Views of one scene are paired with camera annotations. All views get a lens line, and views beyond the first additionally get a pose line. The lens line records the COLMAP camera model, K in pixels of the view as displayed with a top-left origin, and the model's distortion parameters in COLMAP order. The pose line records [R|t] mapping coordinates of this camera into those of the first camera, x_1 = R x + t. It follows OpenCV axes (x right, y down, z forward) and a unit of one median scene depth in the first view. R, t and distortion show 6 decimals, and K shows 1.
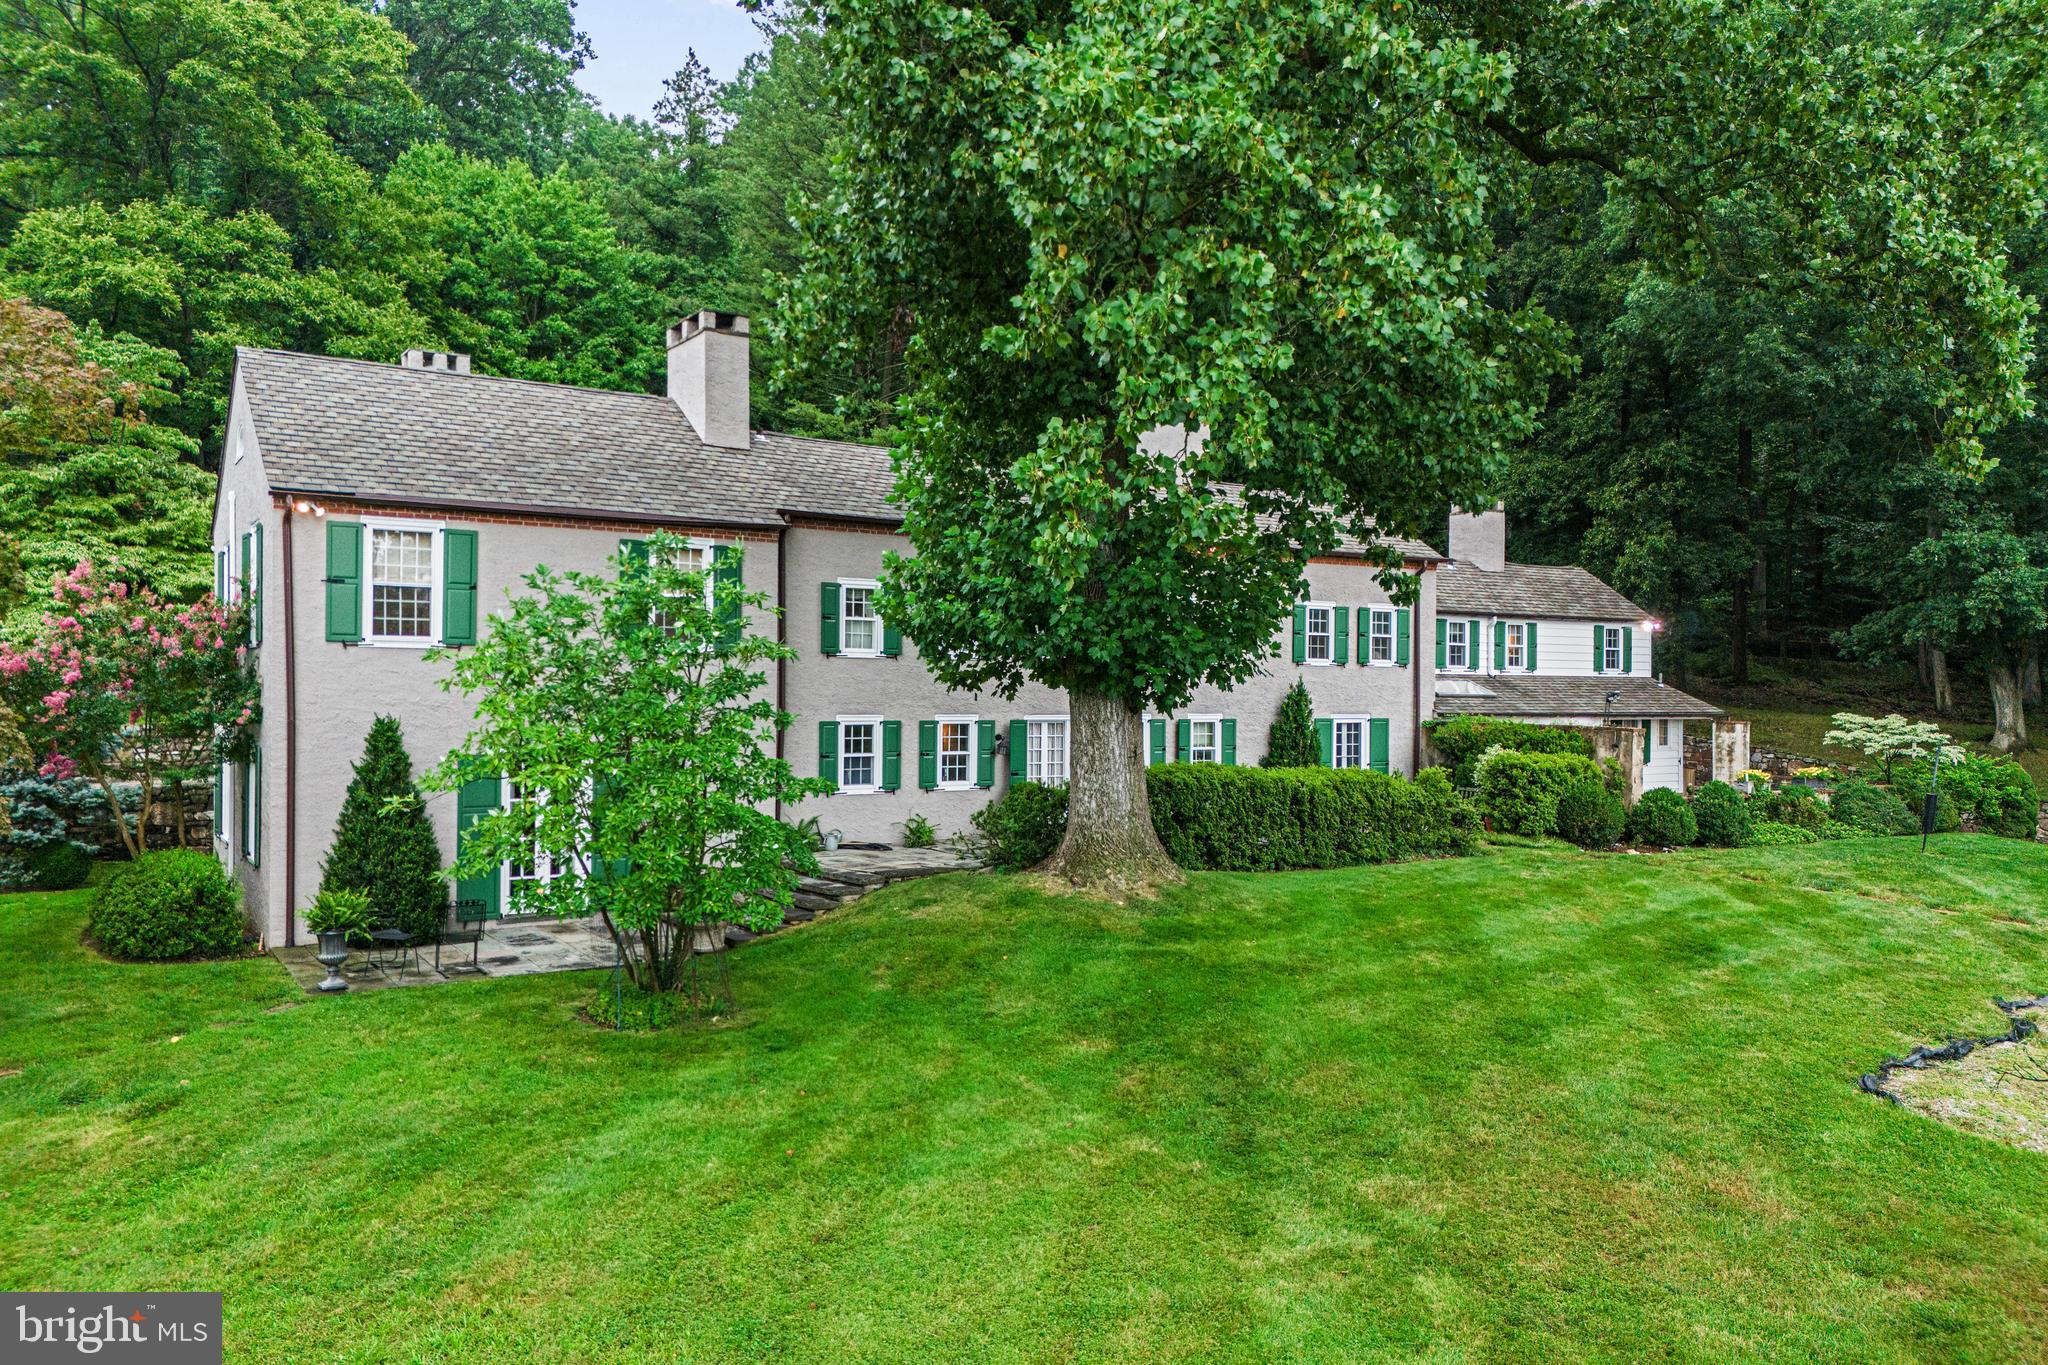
lens RADIAL K [[1529.3, 0, 1020.1], [0, 1529.3, 685.5], [0, 0, 1]] dist [0.073387, 0.000293]
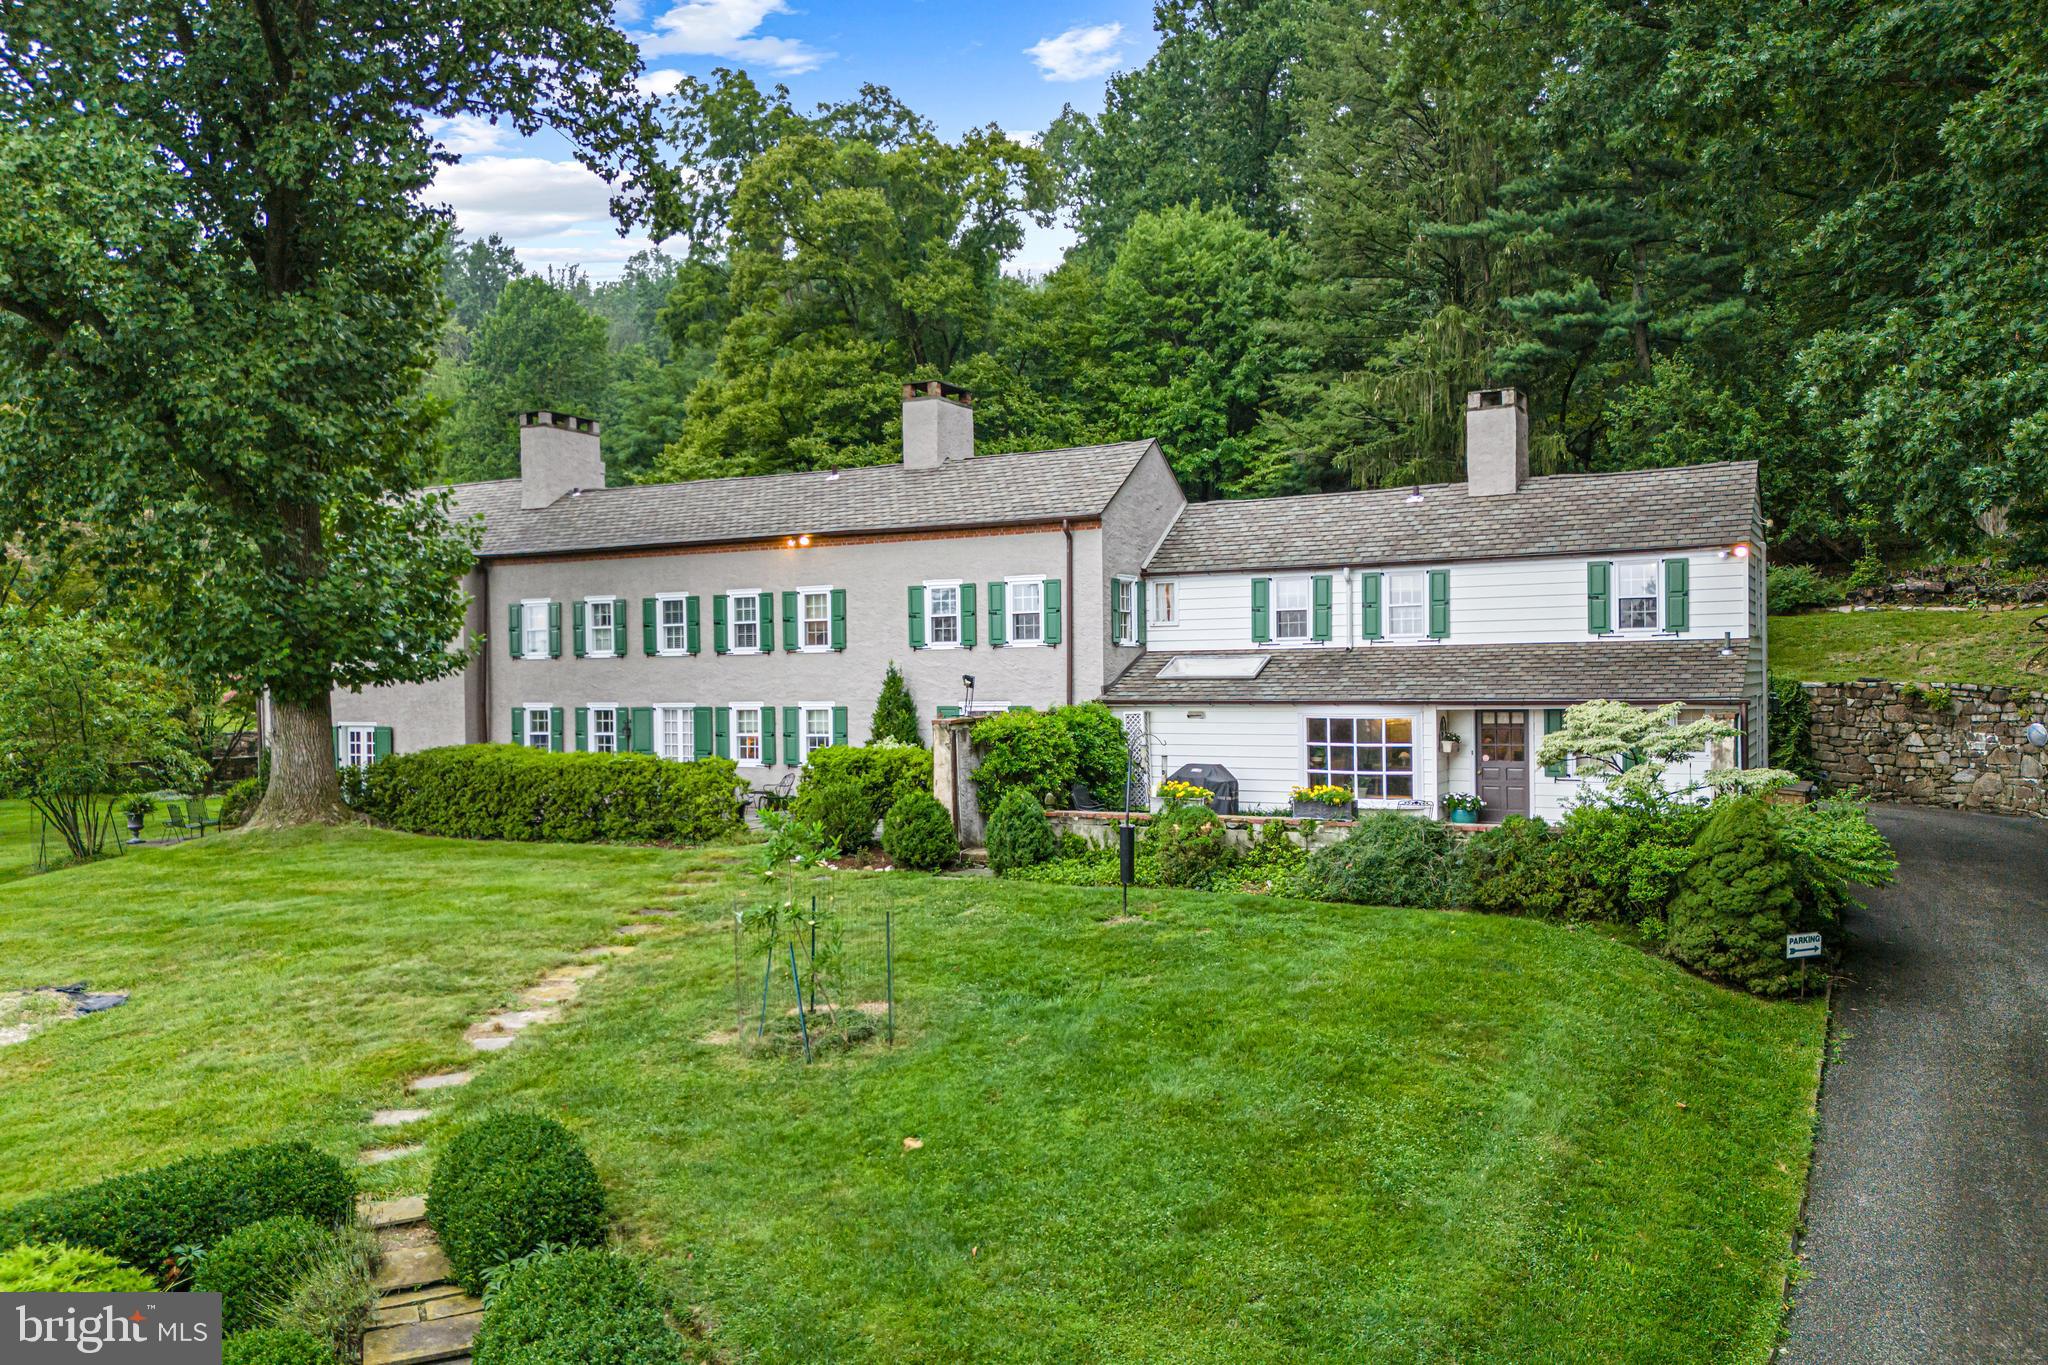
lens RADIAL K [[1529.3, 0, 1026.6], [0, 1529.3, 685.4], [0, 0, 1]] dist [0.073387, 0.000293]
pose [[0.469110, -0.007539, -0.883108, 1.073832], [0.019957, 0.999799, 0.002066, 0.008395], [0.882914, -0.018593, 0.469166, 0.635764]]
